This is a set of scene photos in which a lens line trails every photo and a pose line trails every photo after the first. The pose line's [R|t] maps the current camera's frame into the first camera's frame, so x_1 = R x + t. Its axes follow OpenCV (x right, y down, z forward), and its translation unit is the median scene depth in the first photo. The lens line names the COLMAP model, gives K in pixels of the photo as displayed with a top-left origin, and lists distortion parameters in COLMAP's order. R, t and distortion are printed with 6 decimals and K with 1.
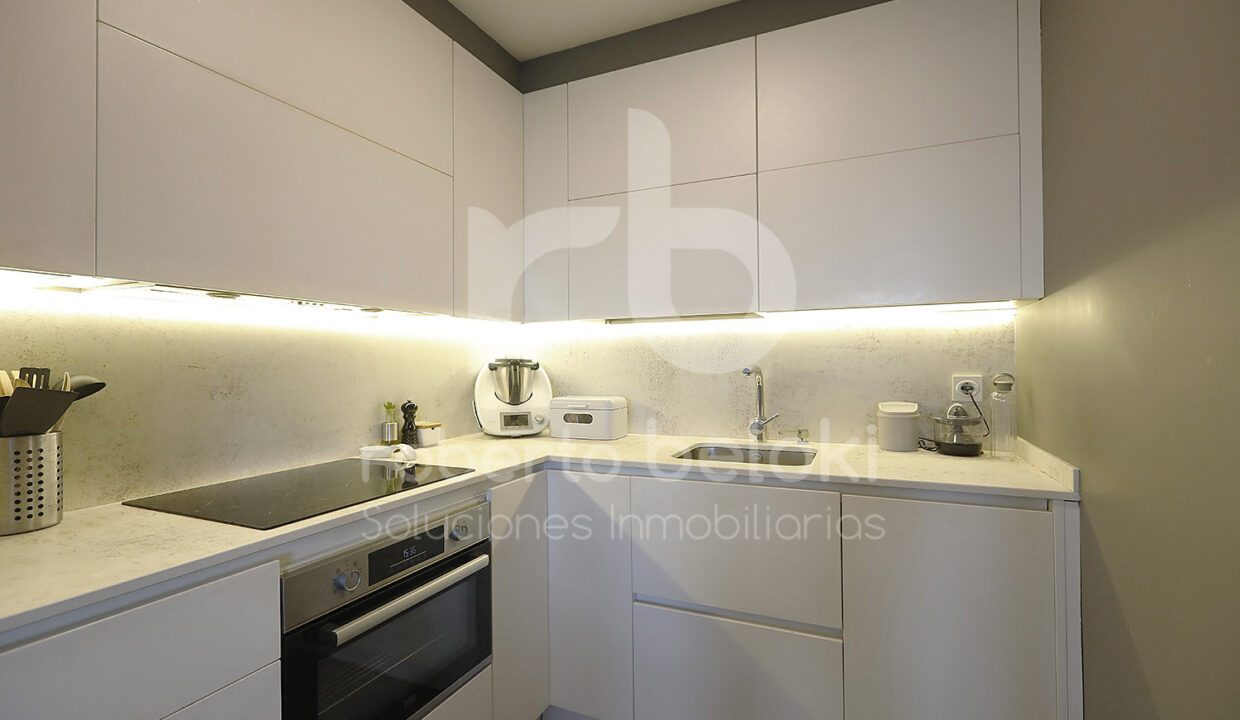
lens RADIAL K [[549.1, 0, 612.8], [0, 549.1, 367.8], [0, 0, 1]] dist [-0.003466, 0.002877]
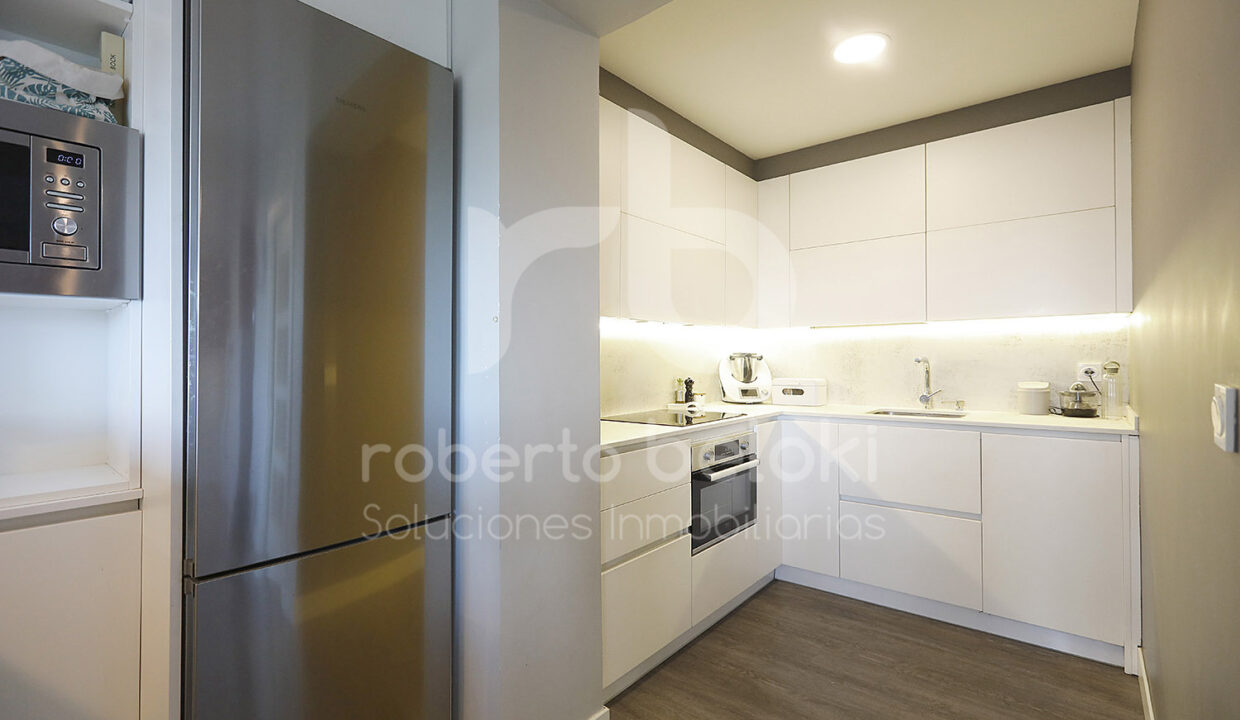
lens RADIAL K [[549.1, 0, 604.0], [0, 549.1, 366.6], [0, 0, 1]] dist [-0.003466, 0.002877]
pose [[0.963272, 0.004967, -0.268481, -0.188312], [-0.003511, 0.999976, 0.005901, 0.018362], [0.268504, -0.004742, 0.963267, -0.712890]]
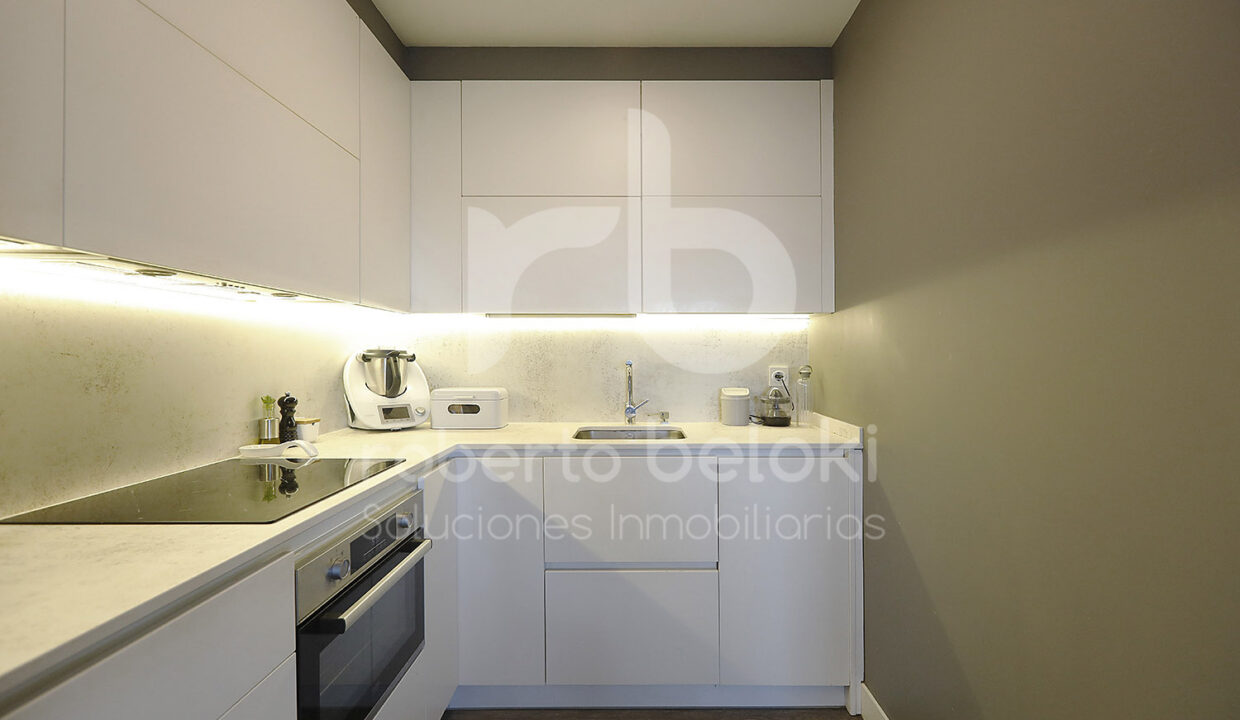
lens RADIAL K [[549.1, 0, 615.2], [0, 549.1, 367.2], [0, 0, 1]] dist [-0.003466, 0.002877]
pose [[0.912157, 0.000951, 0.409839, -0.267736], [-0.004629, 0.999957, 0.007982, 0.005654], [-0.409814, -0.009178, 0.912123, -0.061408]]
